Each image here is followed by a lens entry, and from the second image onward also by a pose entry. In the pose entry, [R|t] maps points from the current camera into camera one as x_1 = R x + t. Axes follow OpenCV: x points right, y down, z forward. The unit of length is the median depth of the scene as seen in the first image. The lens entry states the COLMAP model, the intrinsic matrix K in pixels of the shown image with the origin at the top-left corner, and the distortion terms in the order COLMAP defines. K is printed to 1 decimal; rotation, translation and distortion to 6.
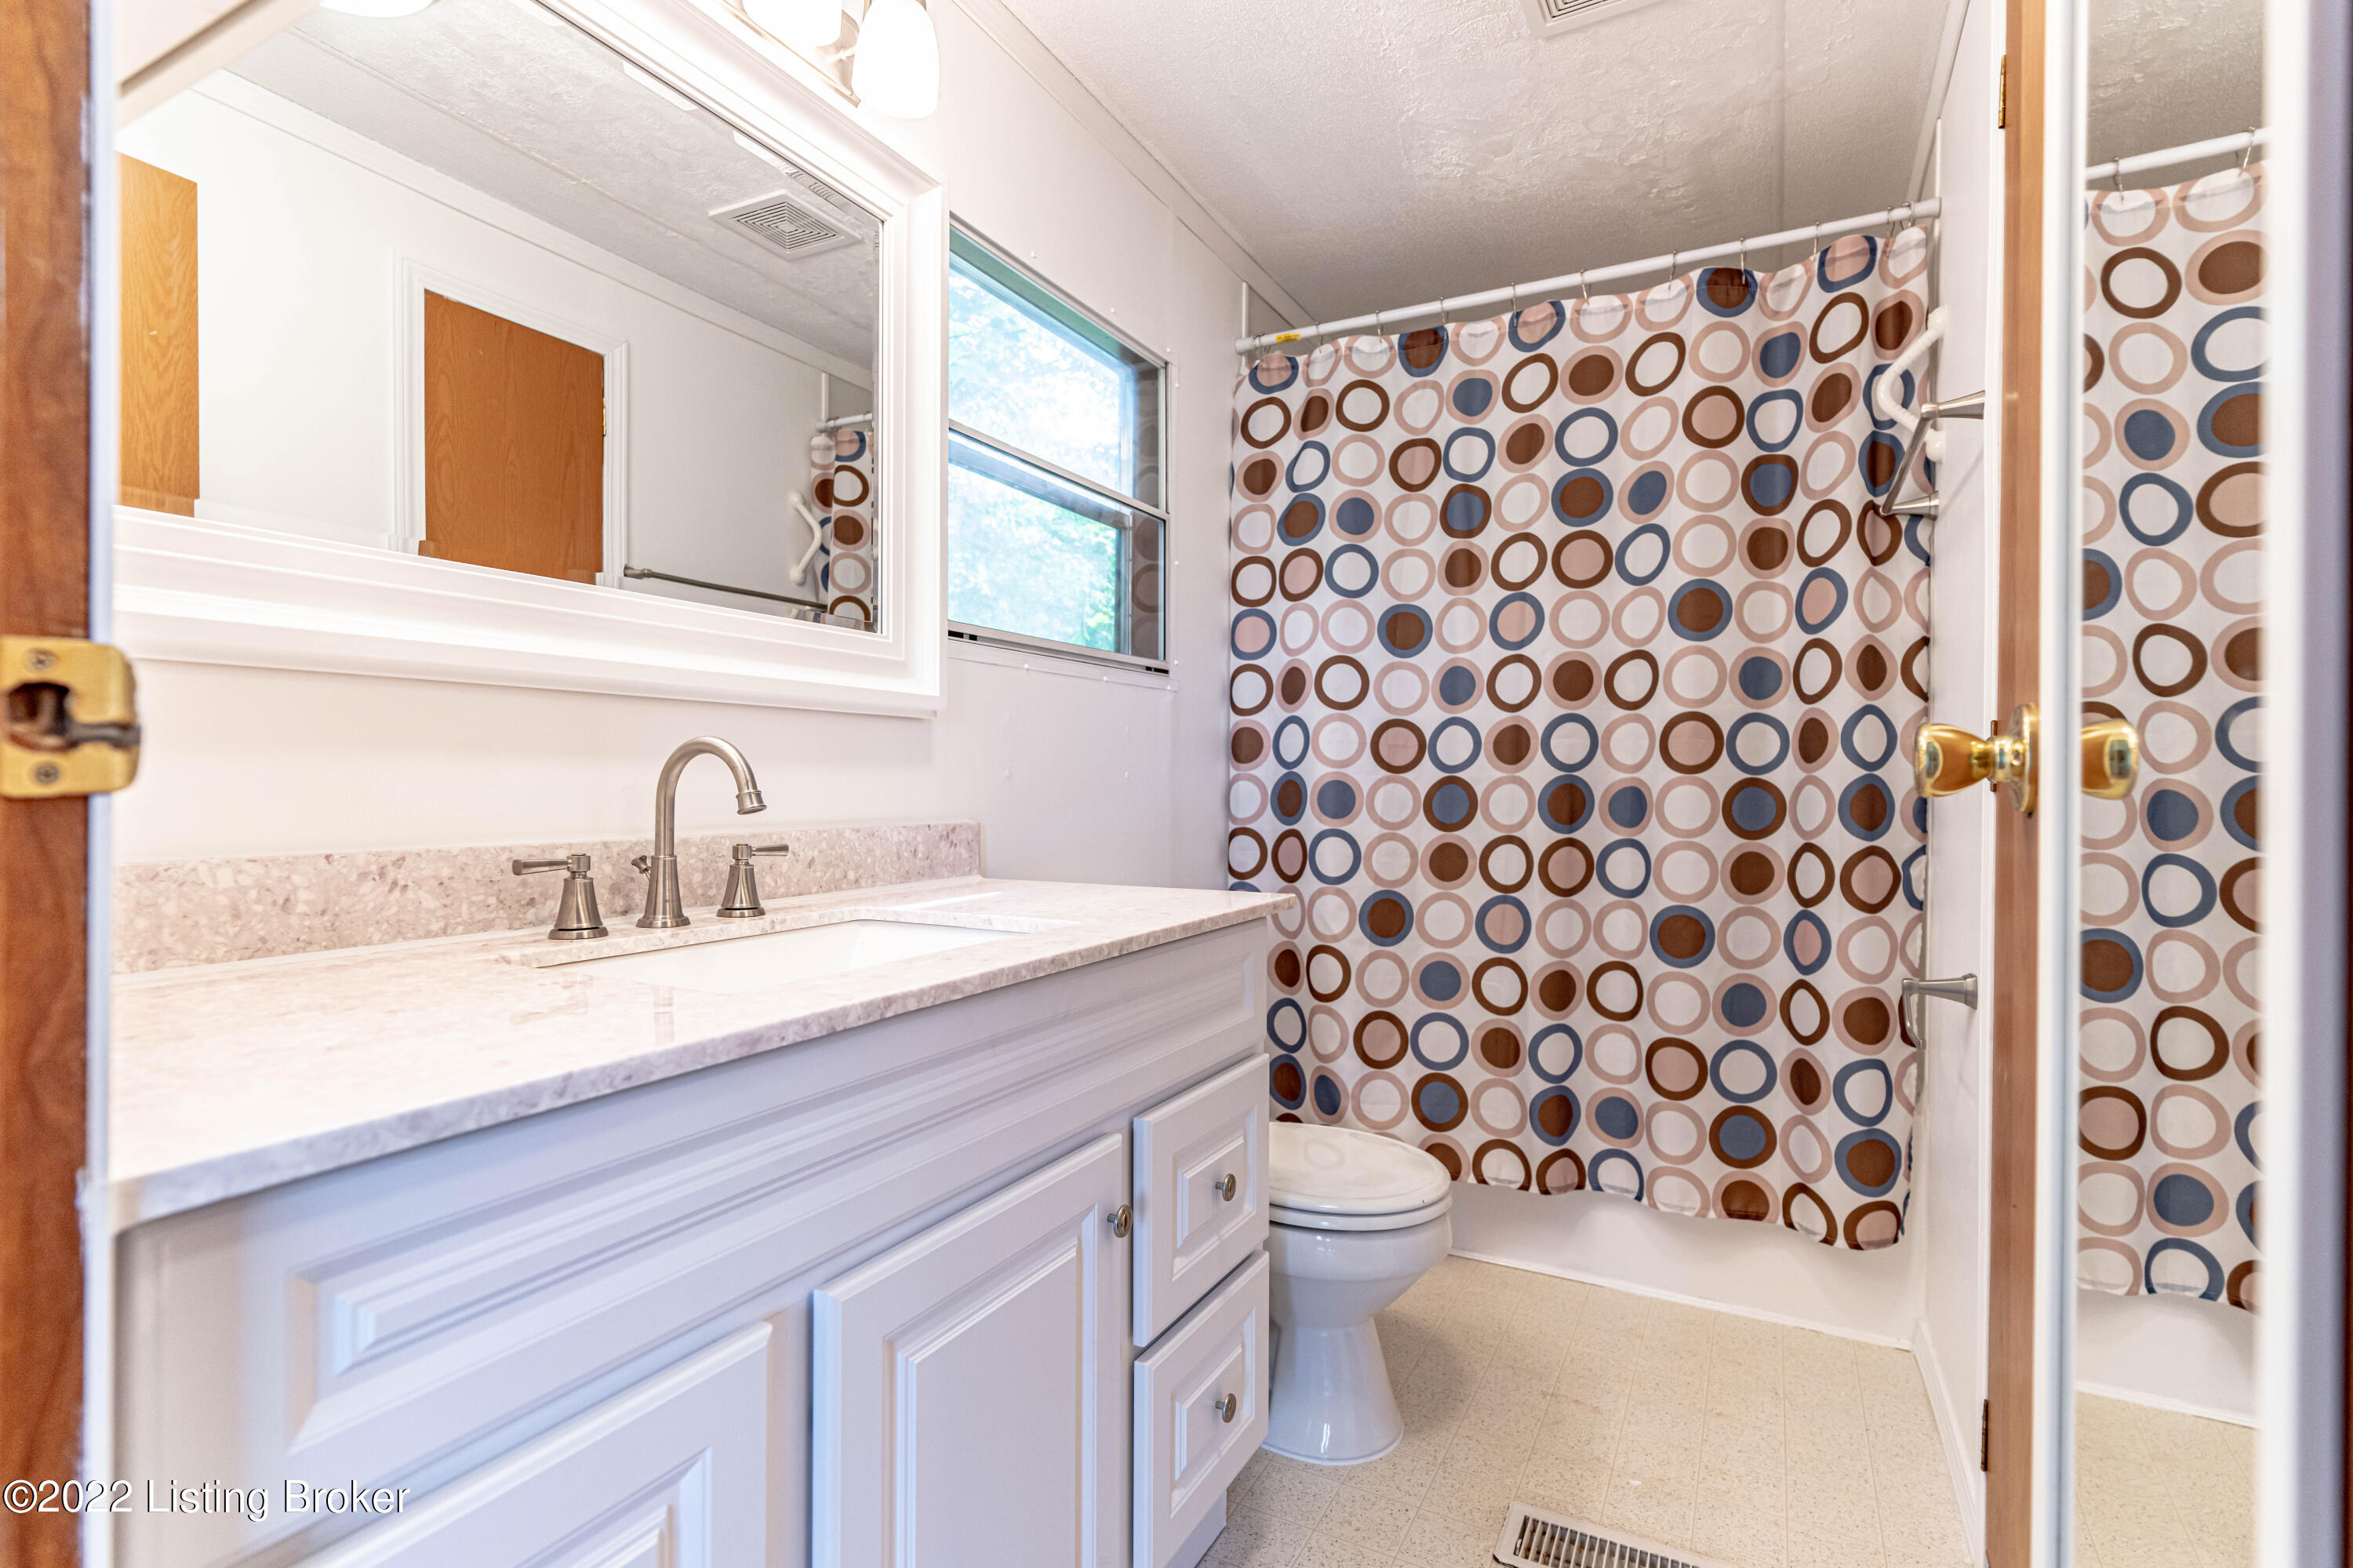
lens RADIAL K [[1133.4, 0, 1186.7], [0, 1133.4, 786.1], [0, 0, 1]] dist [0.005891, -0.001286]
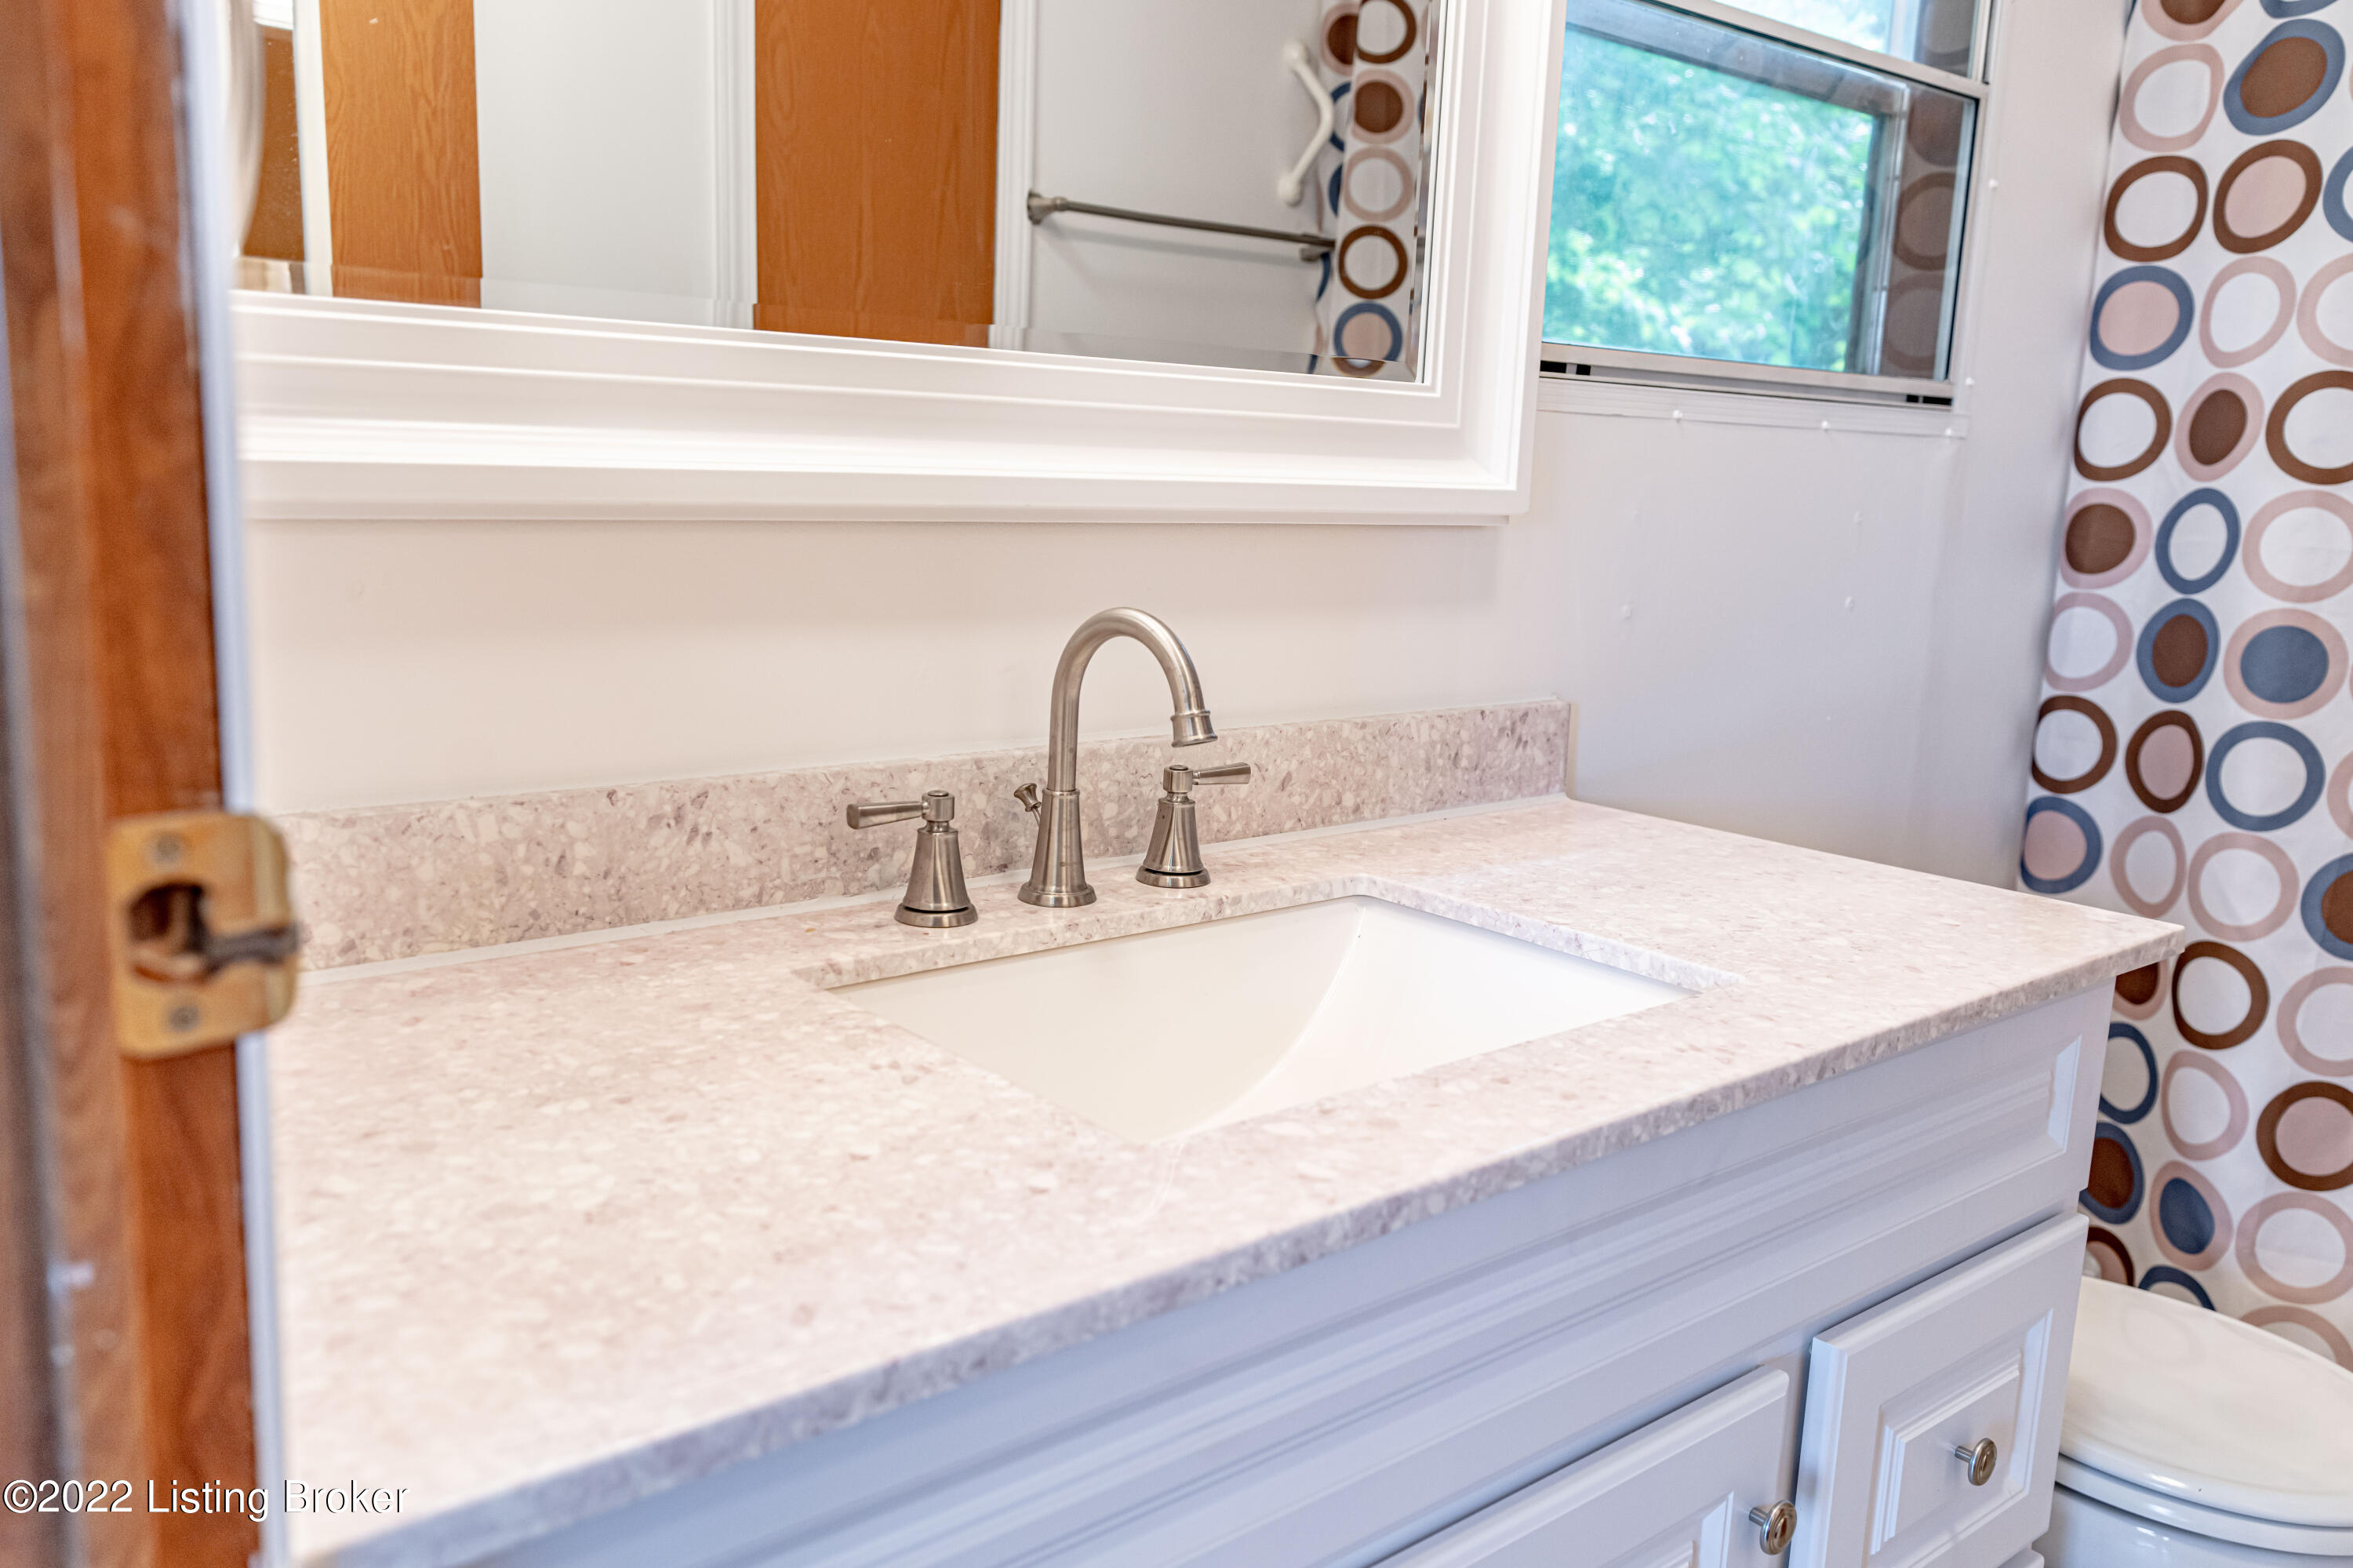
lens RADIAL K [[1870.3, 0, 1168.1], [0, 1870.3, 787.5], [0, 0, 1]] dist [-0.001303, 0.013491]
pose [[0.924874, 0.100684, -0.366703, -0.027453], [-0.035842, 0.983100, 0.179527, -0.114438], [0.378582, -0.152897, 0.912852, 0.078025]]
